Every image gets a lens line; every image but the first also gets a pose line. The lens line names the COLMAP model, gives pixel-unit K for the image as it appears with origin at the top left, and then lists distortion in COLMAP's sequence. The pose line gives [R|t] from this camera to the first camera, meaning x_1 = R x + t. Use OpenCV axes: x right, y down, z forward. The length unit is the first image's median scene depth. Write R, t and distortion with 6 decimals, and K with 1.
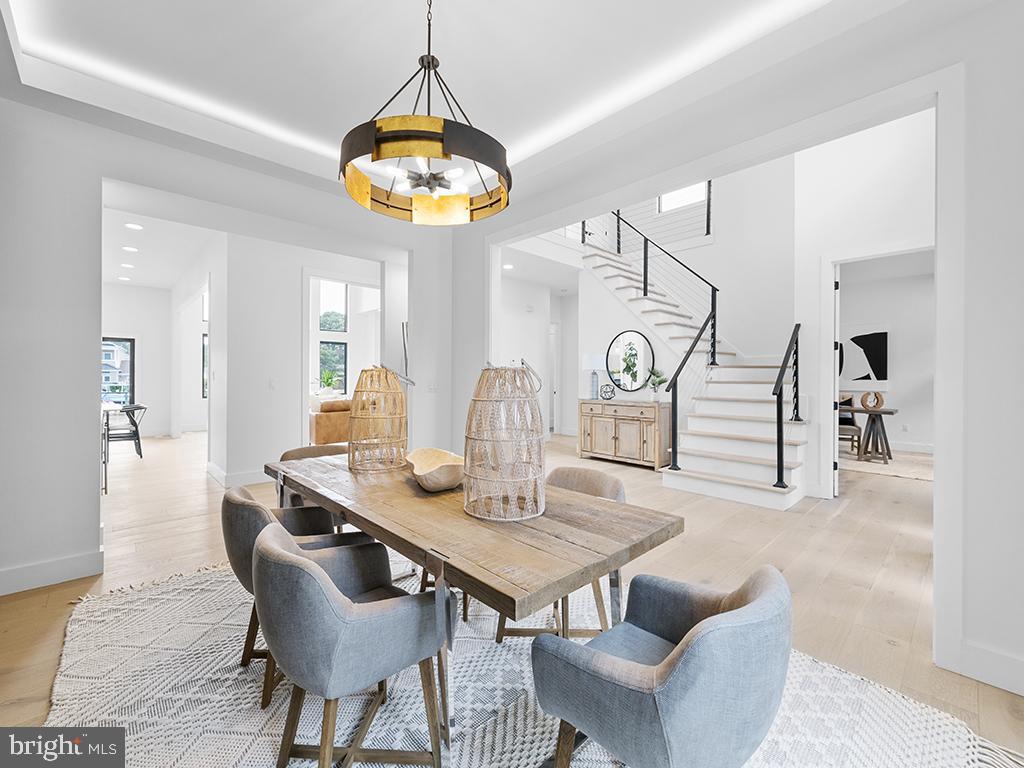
lens RADIAL K [[433.3, 0, 518.8], [0, 433.3, 381.8], [0, 0, 1]] dist [0.003254, 0.000700]
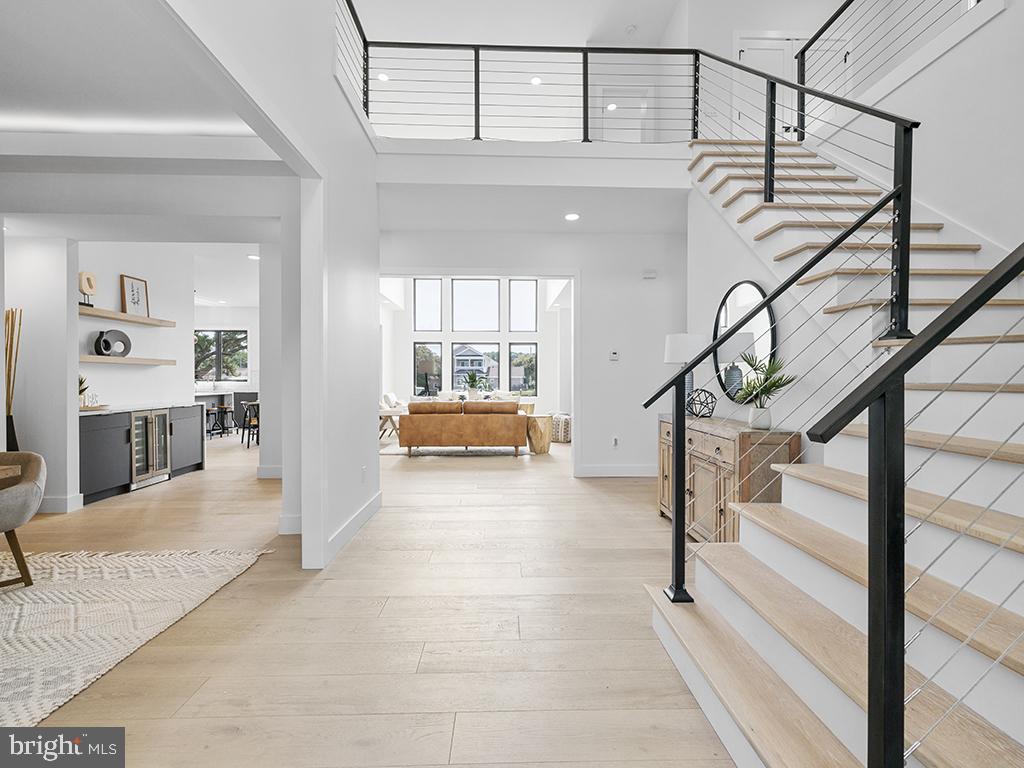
lens RADIAL K [[433.3, 0, 510.8], [0, 433.3, 384.3], [0, 0, 1]] dist [0.003254, 0.000700]
pose [[0.745225, 0.003275, -0.666805, 0.398981], [-0.001212, 0.999993, 0.003557, -0.000188], [0.666812, -0.001843, 0.745223, 0.454540]]
